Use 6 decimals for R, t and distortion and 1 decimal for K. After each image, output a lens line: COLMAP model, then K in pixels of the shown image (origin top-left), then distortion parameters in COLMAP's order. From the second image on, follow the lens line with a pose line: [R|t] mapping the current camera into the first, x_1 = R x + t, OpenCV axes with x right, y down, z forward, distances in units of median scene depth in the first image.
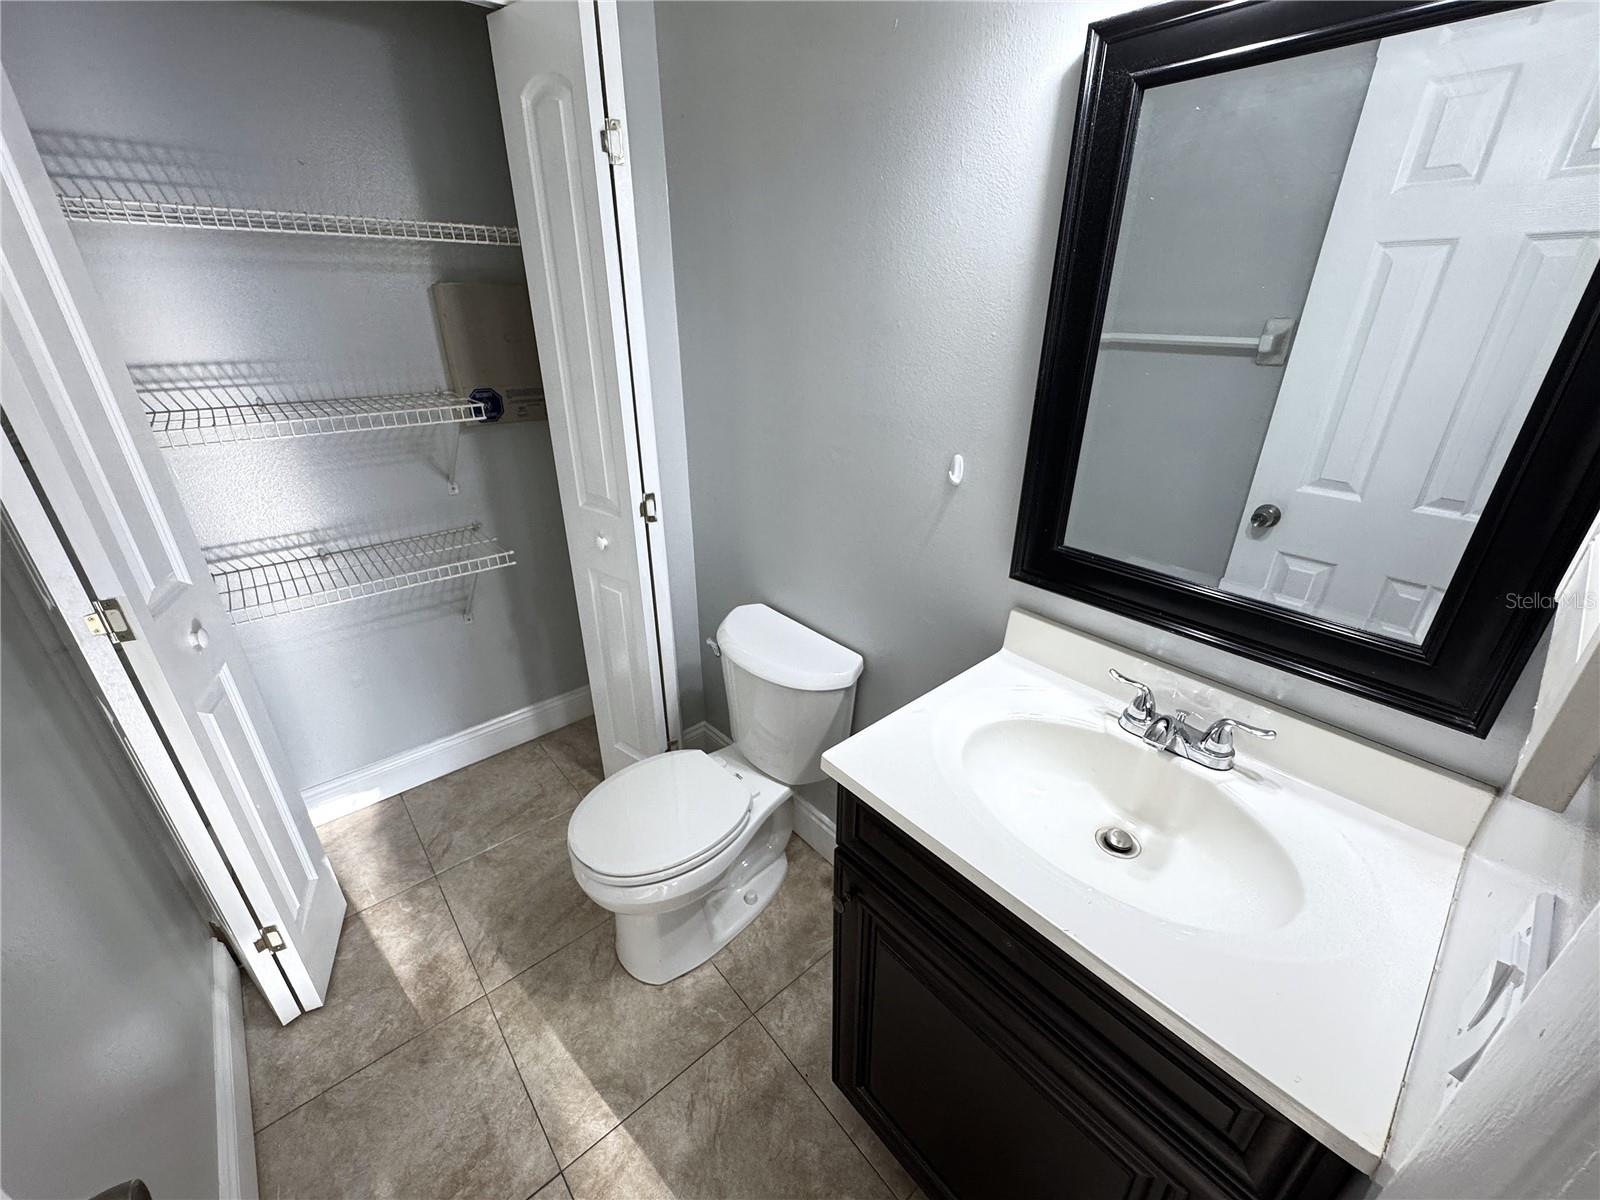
lens RADIAL K [[642.8, 0, 807.9], [0, 642.8, 594.9], [0, 0, 1]] dist [0.002361, 0.000018]
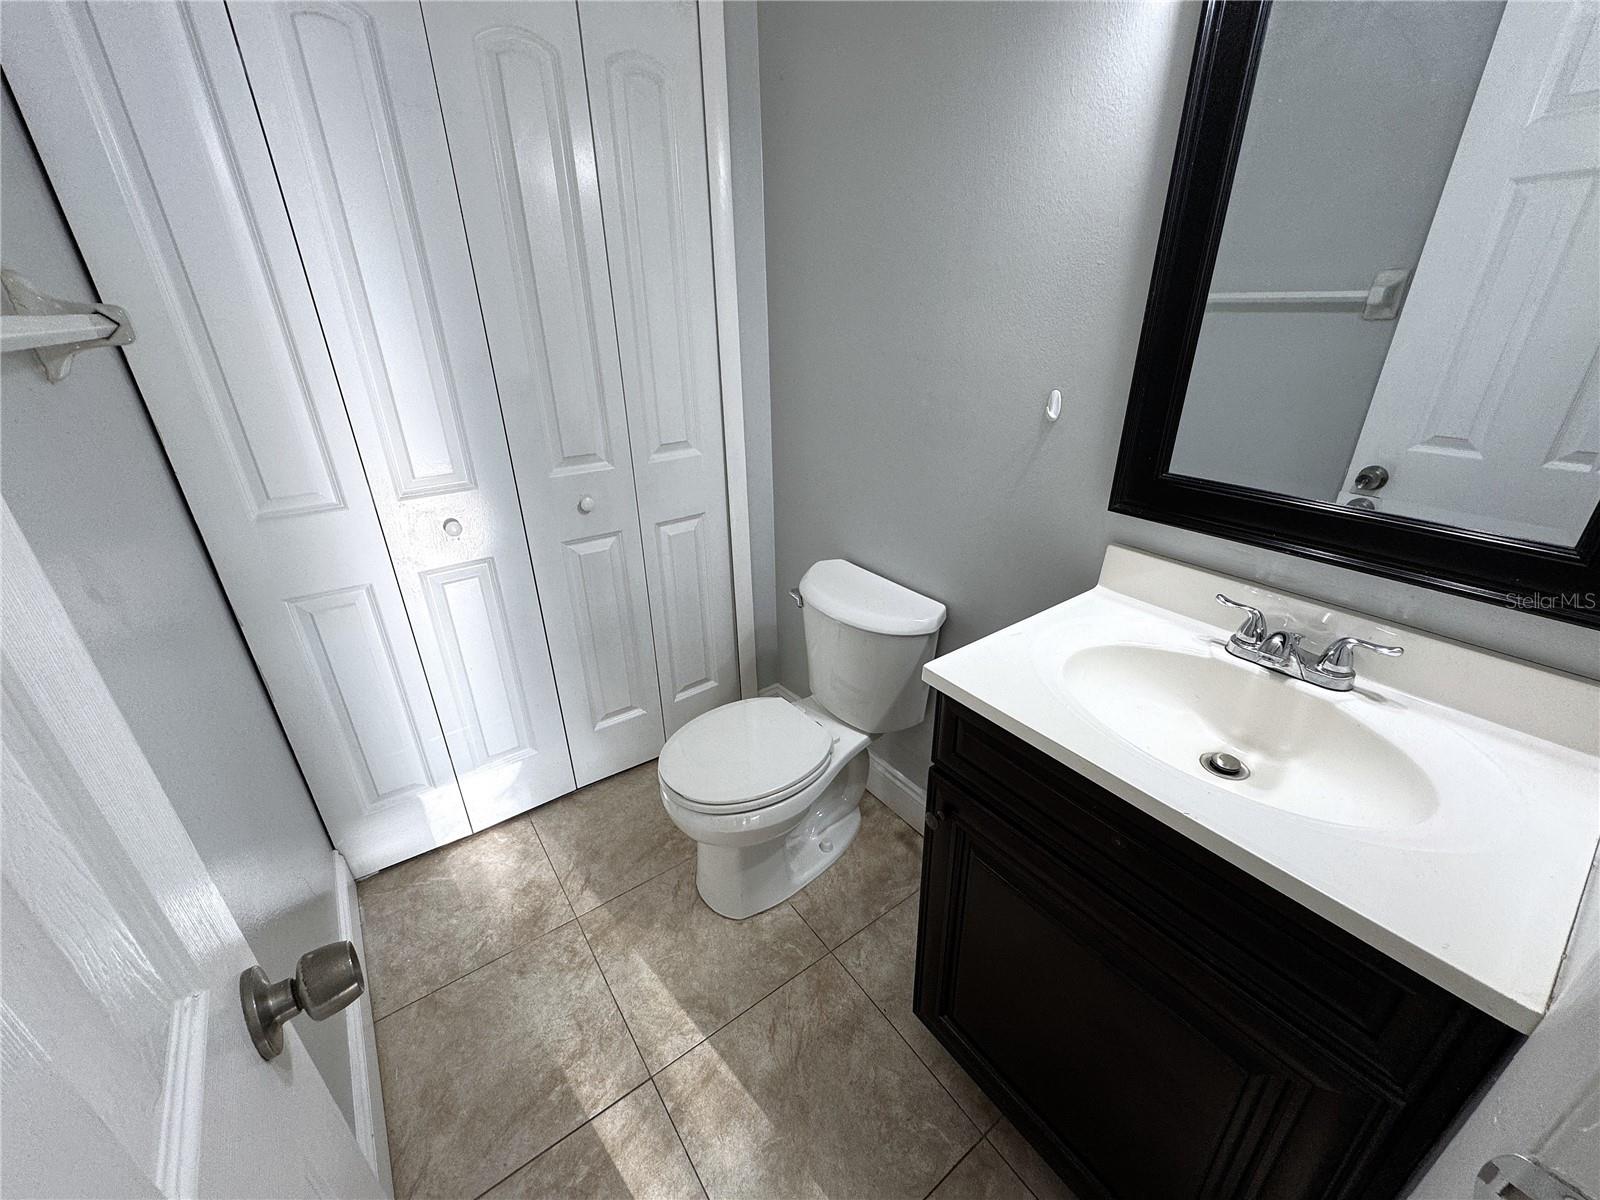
lens RADIAL K [[642.8, 0, 802.0], [0, 642.8, 603.6], [0, 0, 1]] dist [0.002361, 0.000018]
pose [[0.996460, 0.021721, -0.081218, -0.065989], [-0.022163, 0.999744, -0.004545, 0.117110], [0.081098, 0.006329, 0.996686, -0.026356]]
